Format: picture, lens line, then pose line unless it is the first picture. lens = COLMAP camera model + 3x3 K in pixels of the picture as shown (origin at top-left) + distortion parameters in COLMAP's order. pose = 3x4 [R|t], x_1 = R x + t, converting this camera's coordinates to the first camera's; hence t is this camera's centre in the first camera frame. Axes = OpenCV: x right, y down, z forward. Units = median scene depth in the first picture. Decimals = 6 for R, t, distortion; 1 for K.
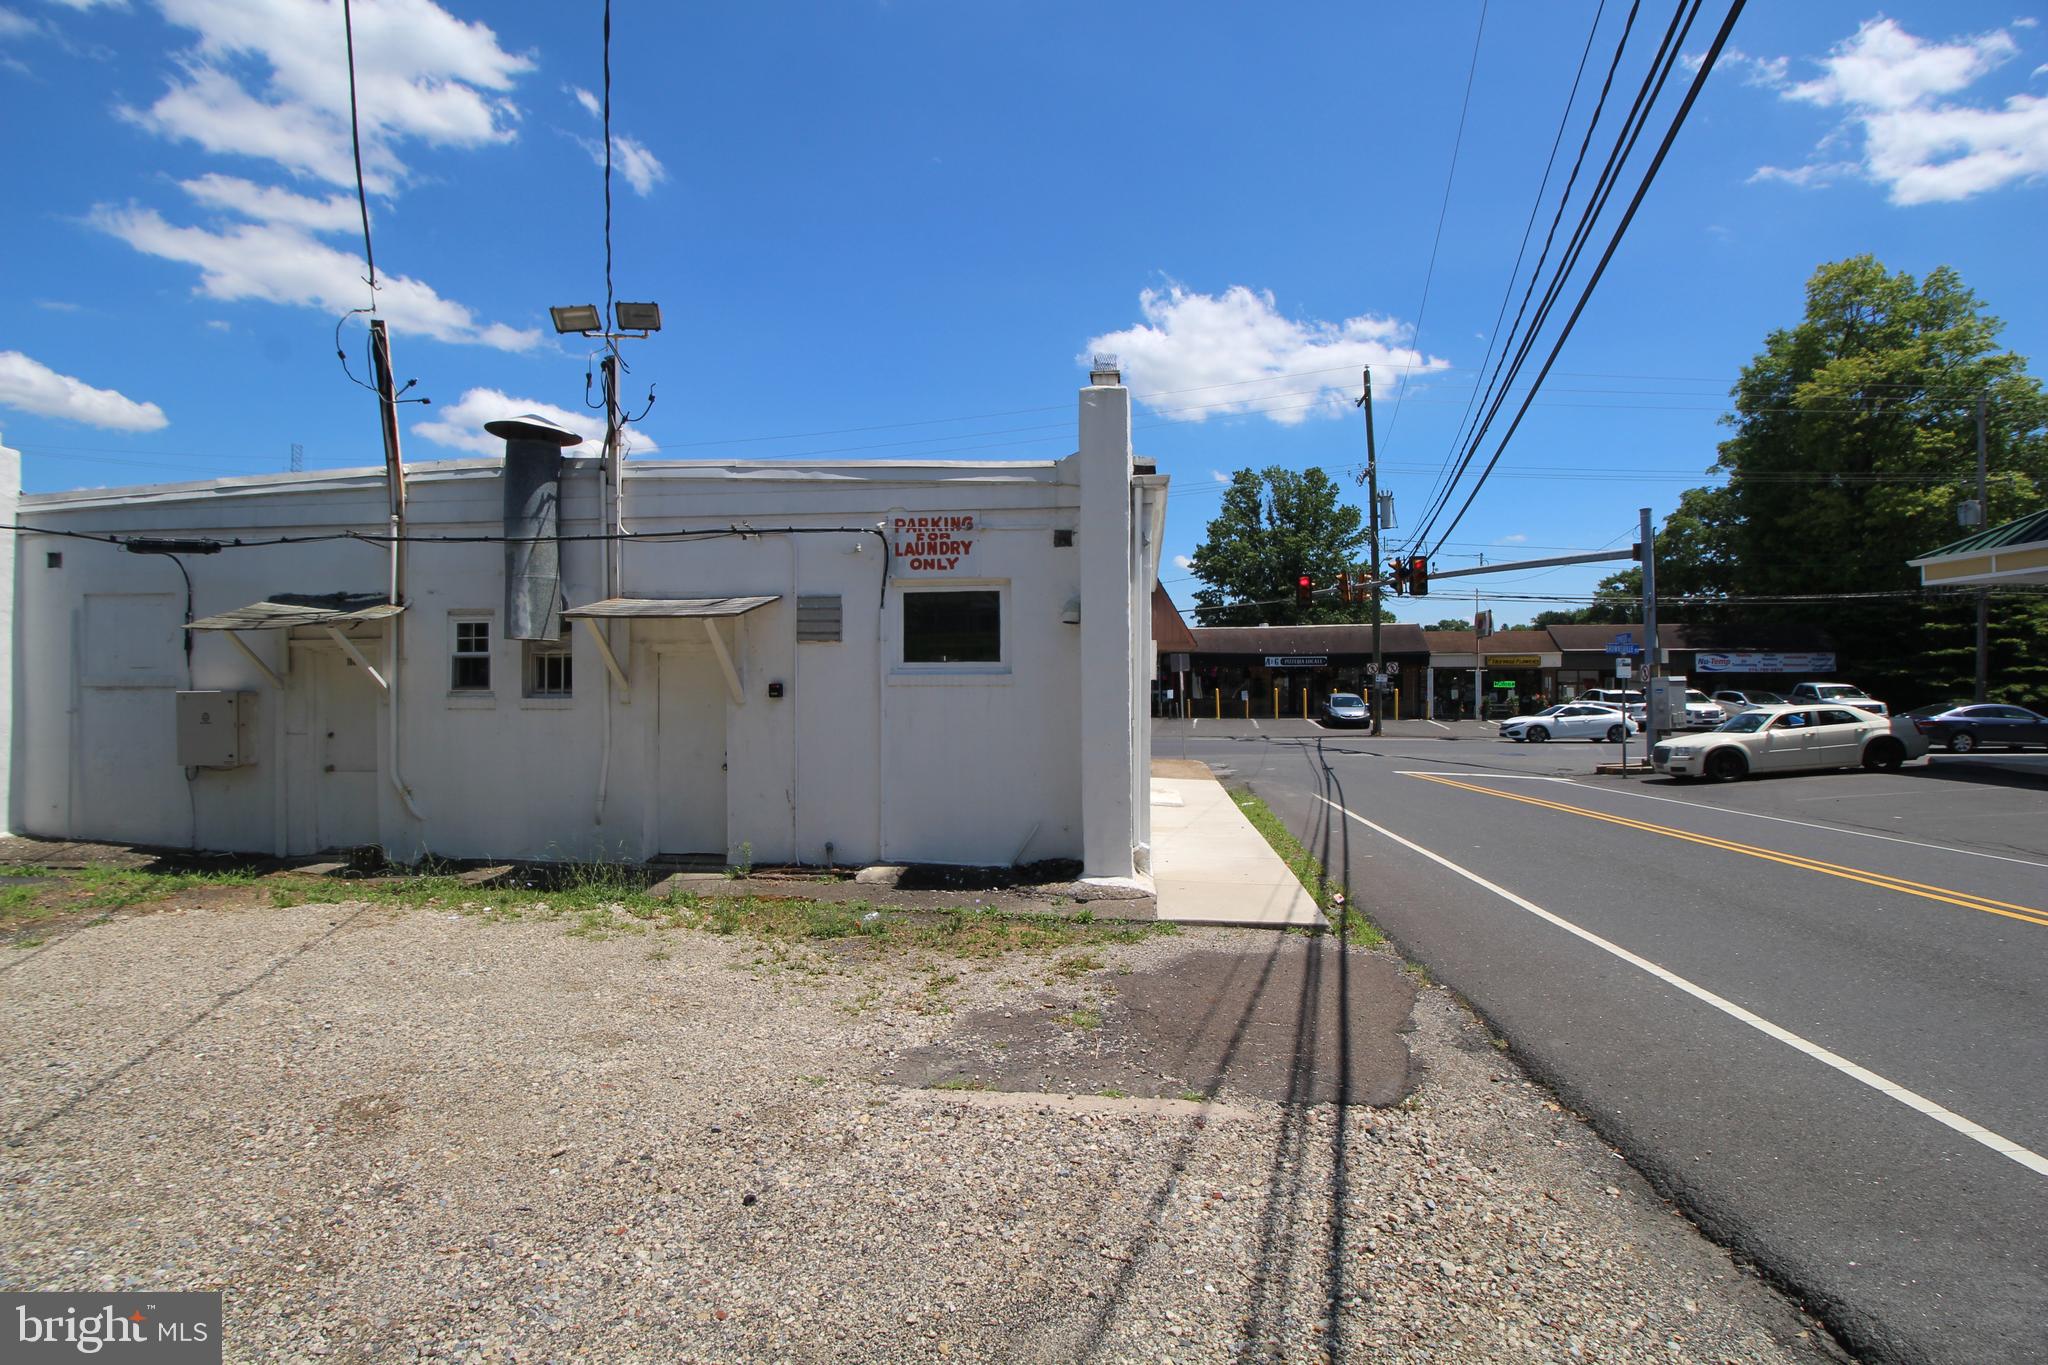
lens RADIAL K [[940.4, 0, 1033.8], [0, 940.4, 675.6], [0, 0, 1]] dist [-0.000358, -0.013689]
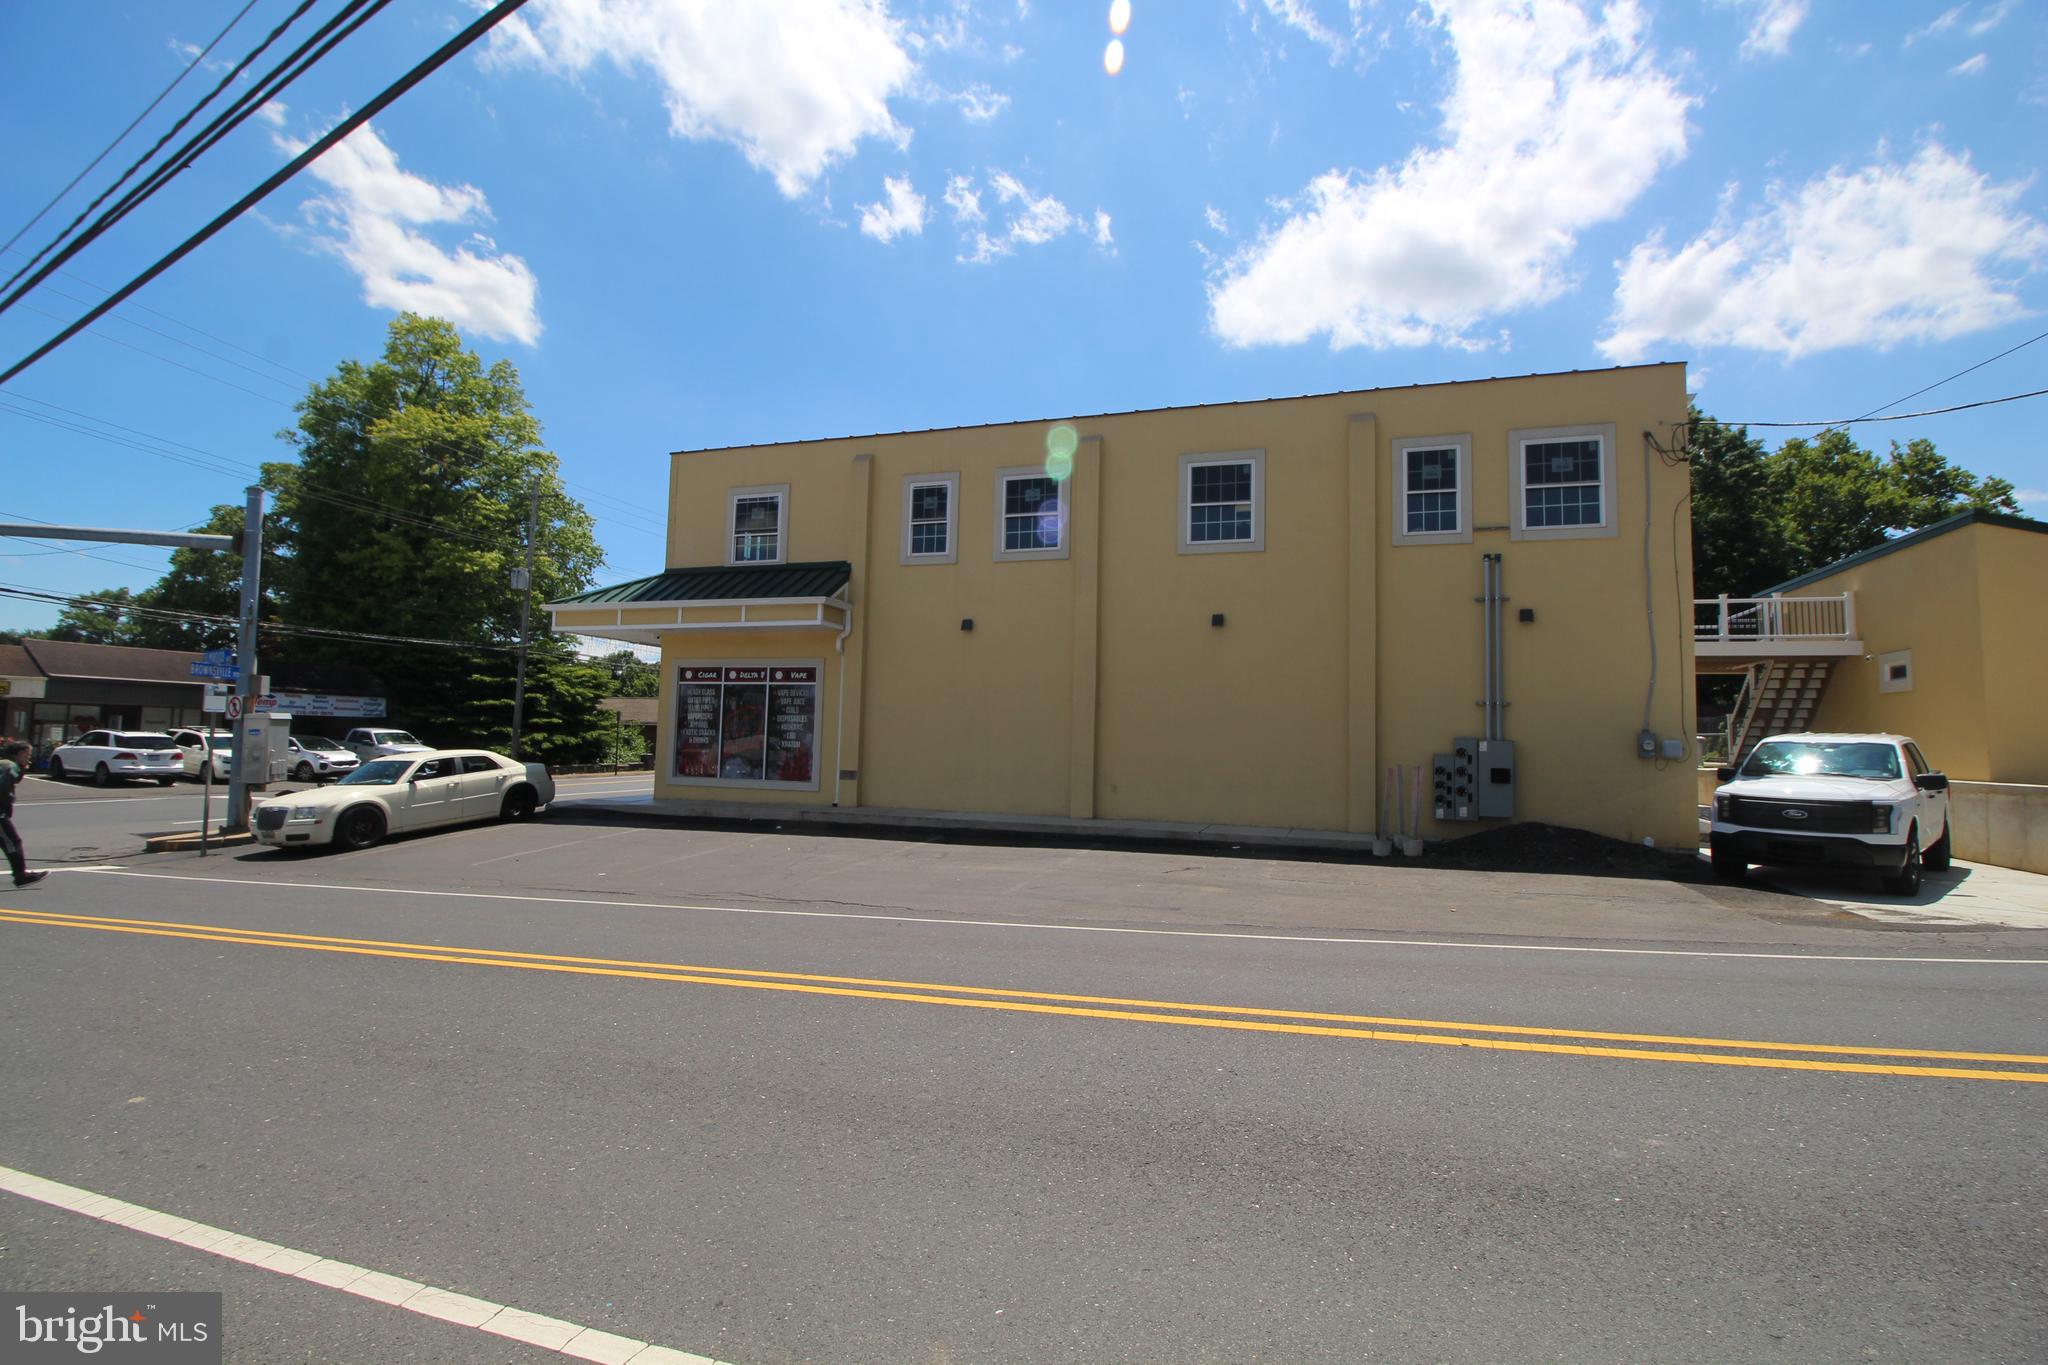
lens RADIAL K [[940.4, 0, 1033.8], [0, 940.4, 675.6], [0, 0, 1]] dist [-0.000358, -0.013689]
pose [[0.208569, 0.075276, 0.975106, 0.035737], [-0.025797, 0.997110, -0.071457, 0.004658], [-0.977667, -0.010251, 0.209908, 0.126402]]
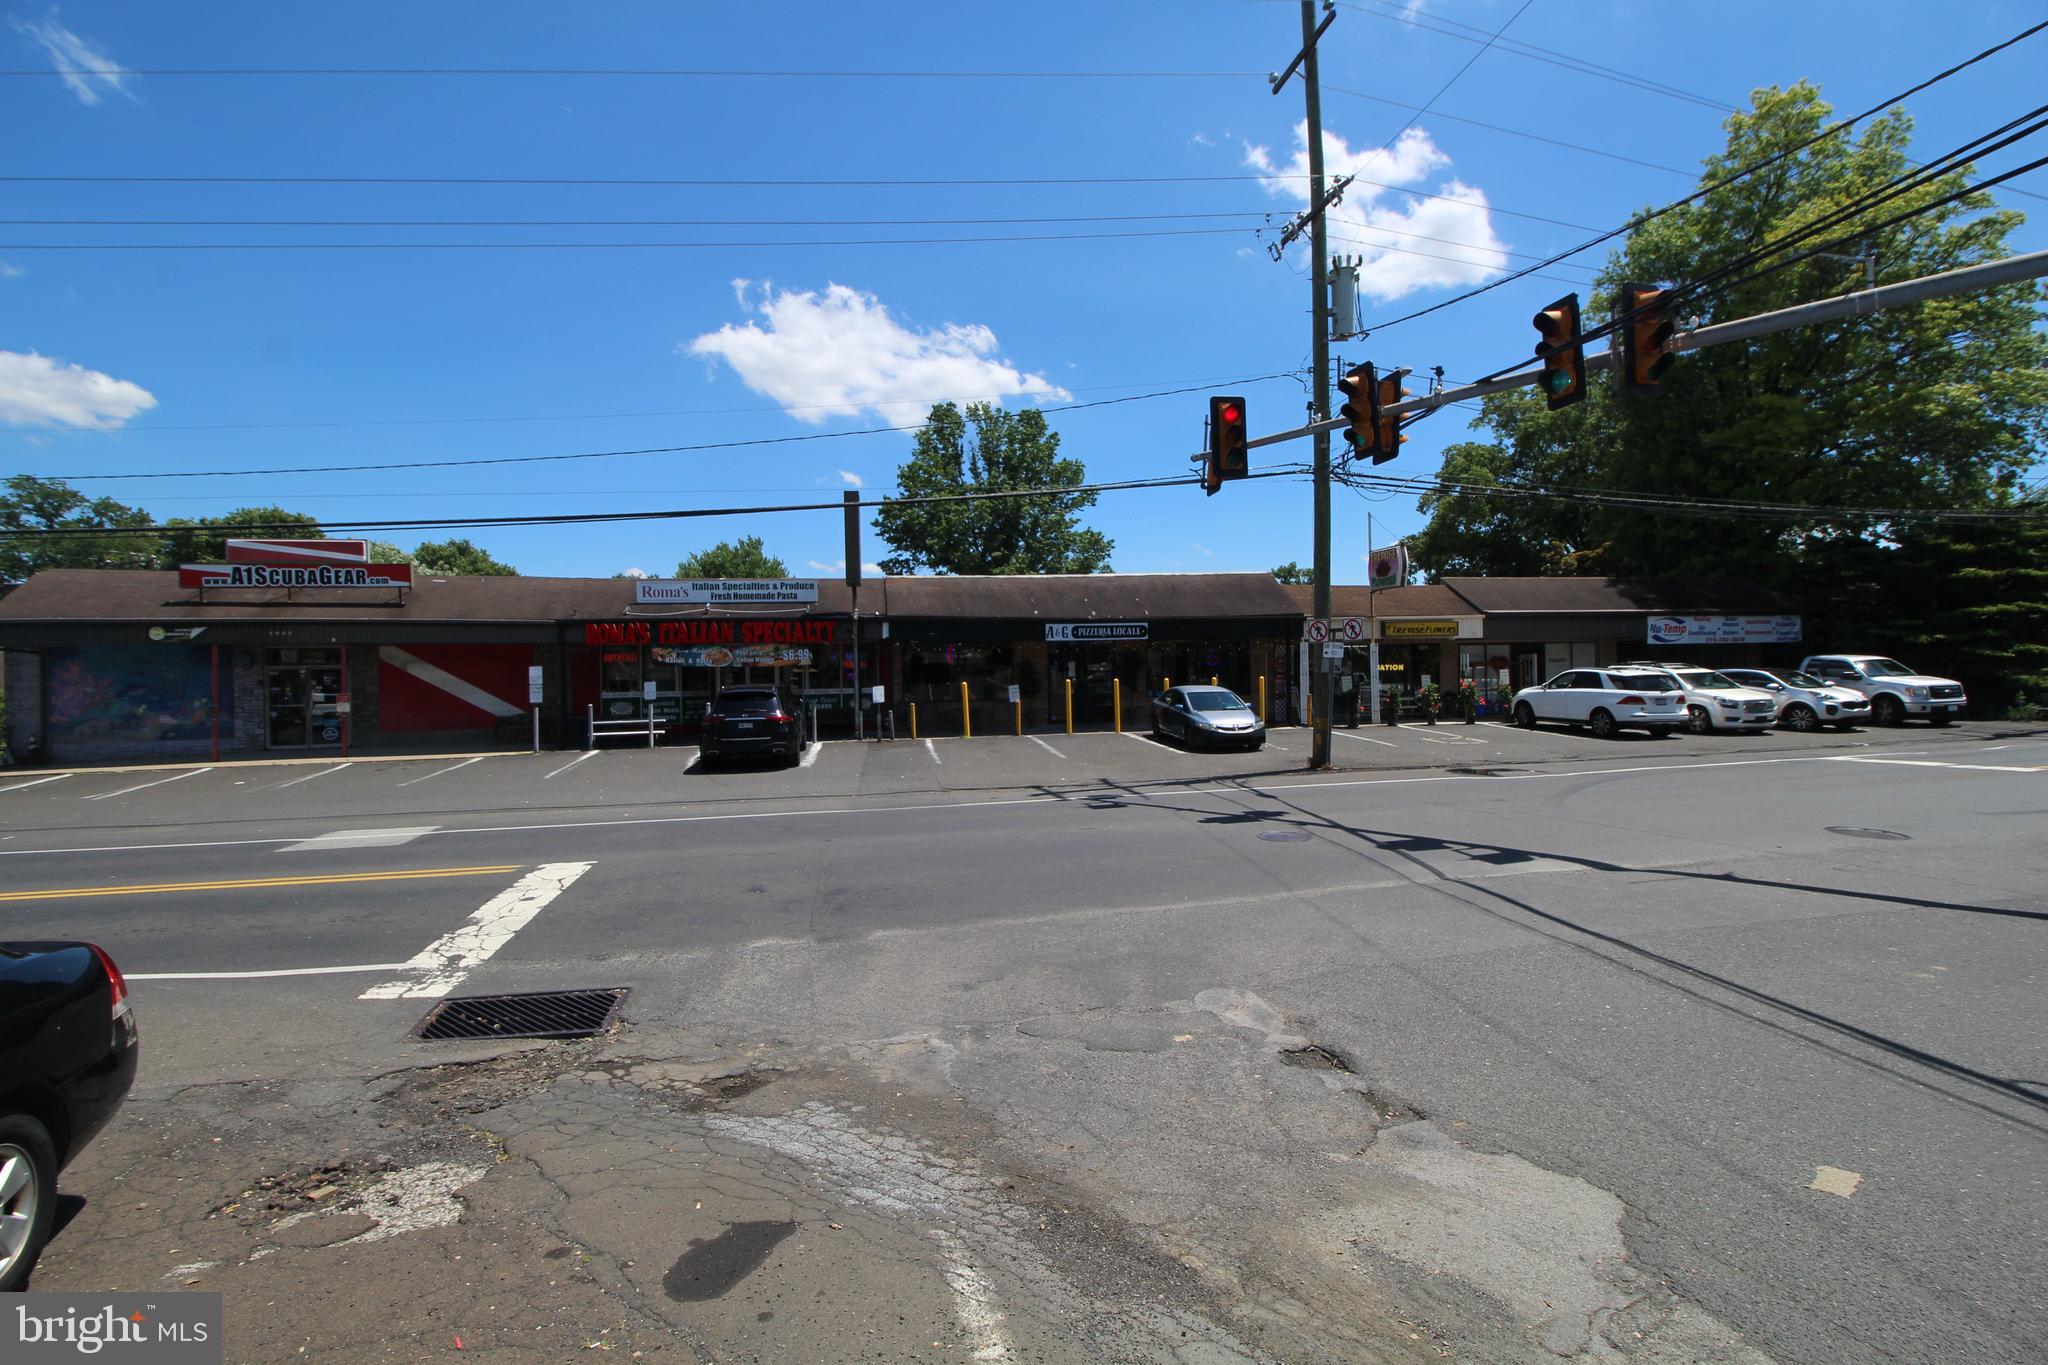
lens RADIAL K [[936.3, 0, 1045.3], [0, 936.3, 679.5], [0, 0, 1]] dist [-0.013824, -0.007696]
pose [[0.934813, -0.017656, 0.354701, 0.054239], [0.015834, 0.999842, 0.008040, 0.010252], [-0.354787, -0.001900, 0.934945, 0.544549]]
